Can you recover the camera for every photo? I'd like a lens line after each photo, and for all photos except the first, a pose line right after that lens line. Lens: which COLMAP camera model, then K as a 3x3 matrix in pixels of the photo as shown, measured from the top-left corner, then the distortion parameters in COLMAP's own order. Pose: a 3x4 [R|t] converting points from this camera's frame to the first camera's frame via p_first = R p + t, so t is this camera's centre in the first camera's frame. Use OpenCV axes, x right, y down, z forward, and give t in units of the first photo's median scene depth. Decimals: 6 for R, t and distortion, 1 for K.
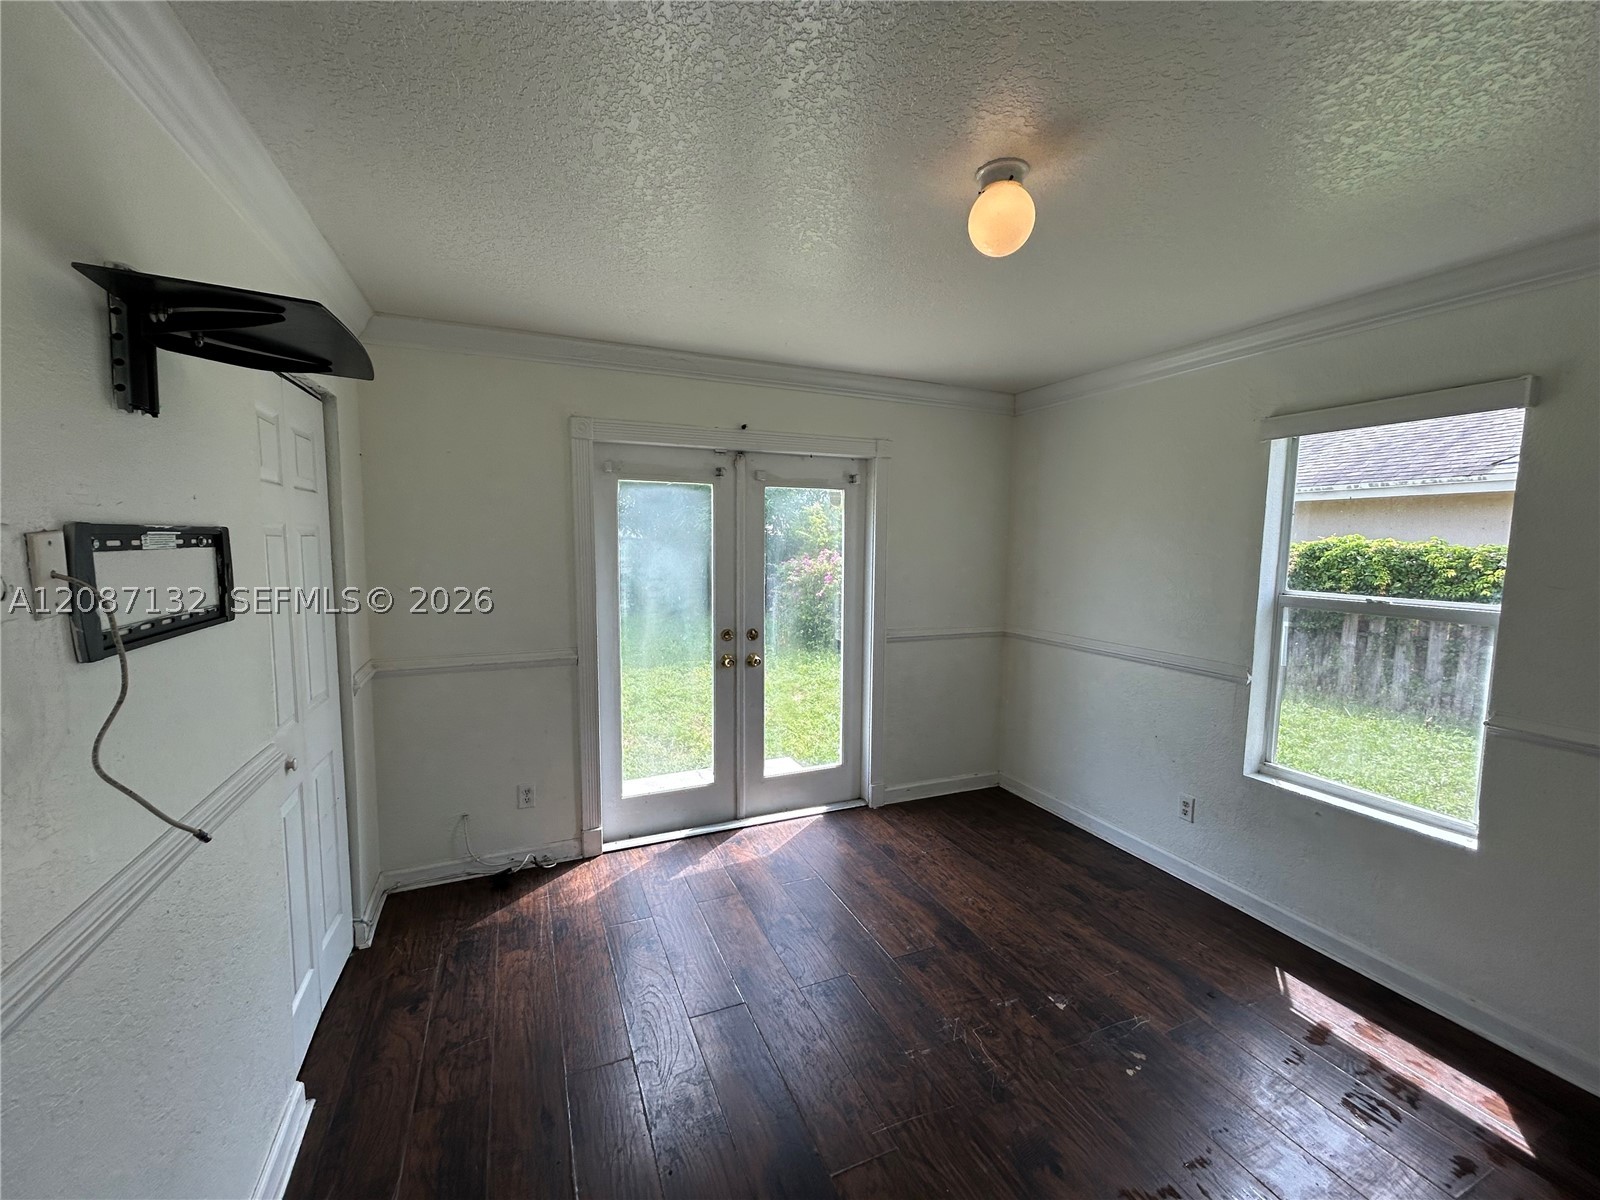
lens RADIAL K [[644.9, 0, 797.0], [0, 644.9, 599.4], [0, 0, 1]] dist [-0.000309, 0.001250]
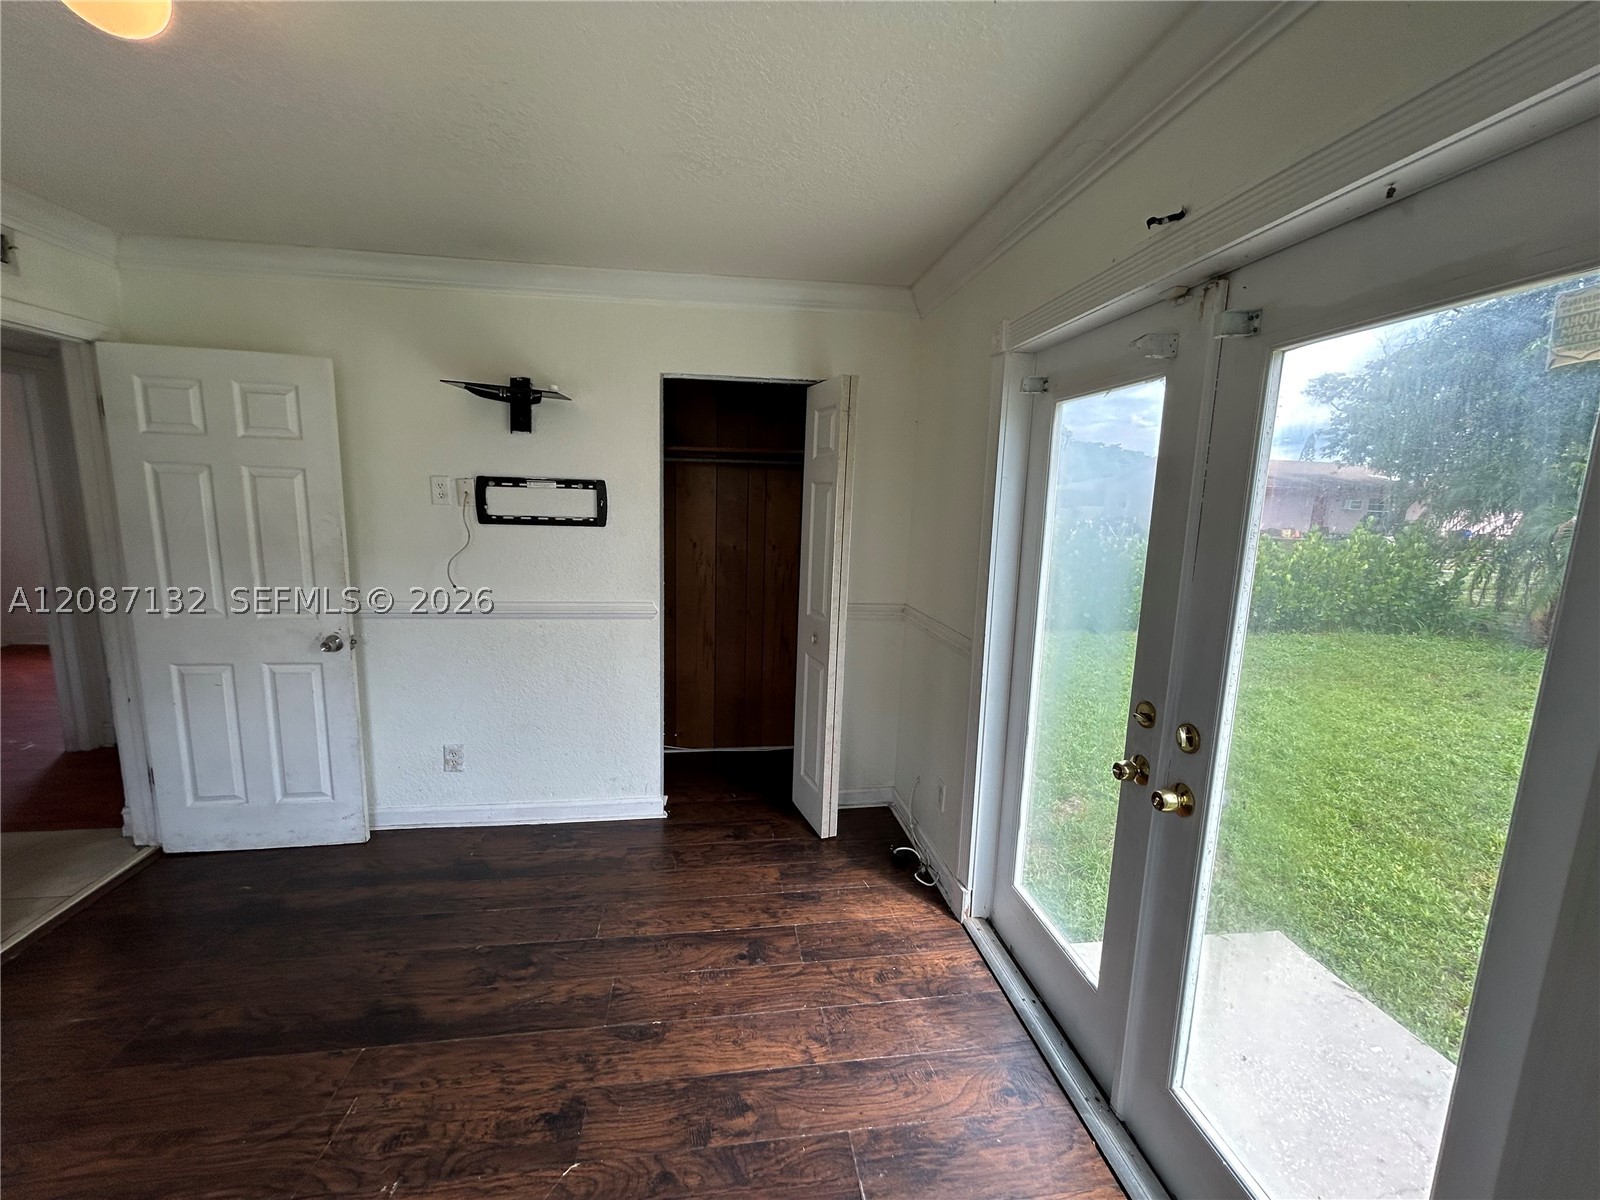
lens RADIAL K [[644.9, 0, 796.1], [0, 644.9, 599.3], [0, 0, 1]] dist [-0.000309, 0.001250]
pose [[-0.268790, 0.138730, -0.953156, 0.629667], [-0.124924, 0.976194, 0.177312, -0.122824], [0.955063, 0.166732, -0.245060, 1.449650]]
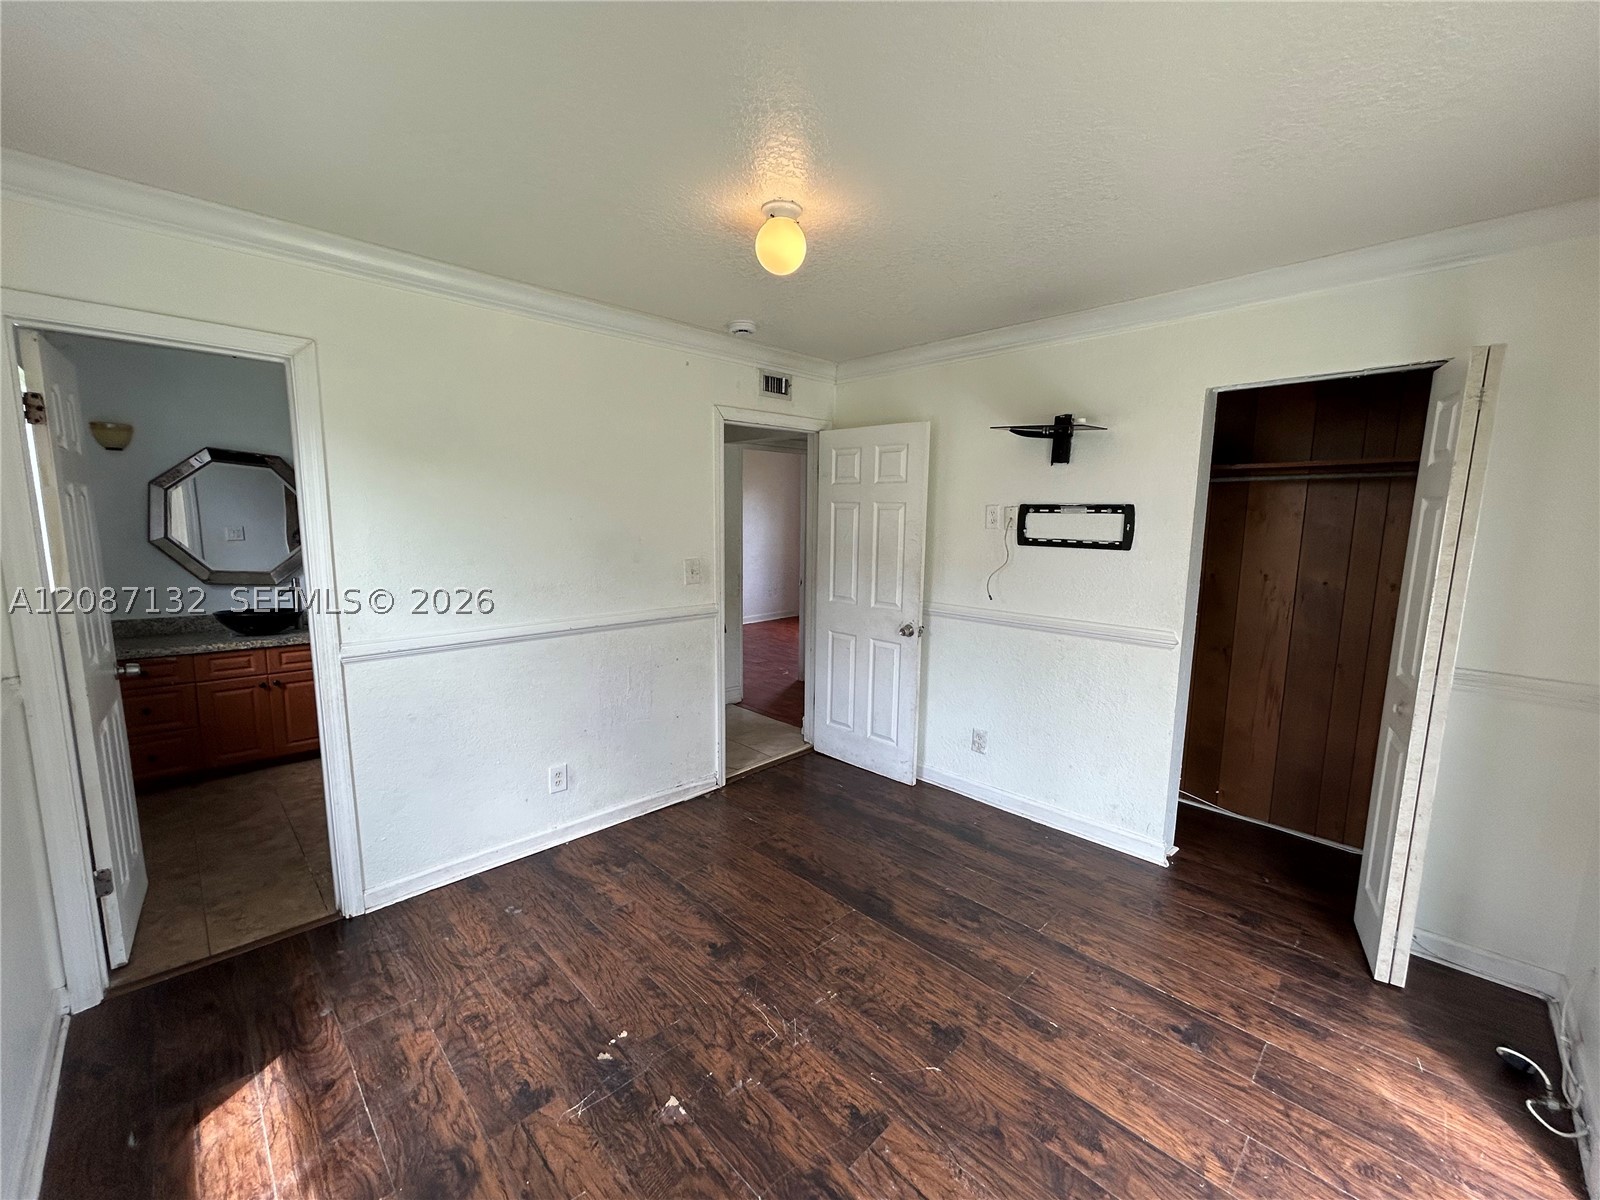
lens RADIAL K [[644.9, 0, 799.7], [0, 644.9, 599.7], [0, 0, 1]] dist [-0.000309, 0.001250]
pose [[-0.933490, 0.029000, -0.357429, 0.559404], [-0.054022, 0.973978, 0.220111, -0.142211], [0.354511, 0.224781, -0.907632, 1.724083]]
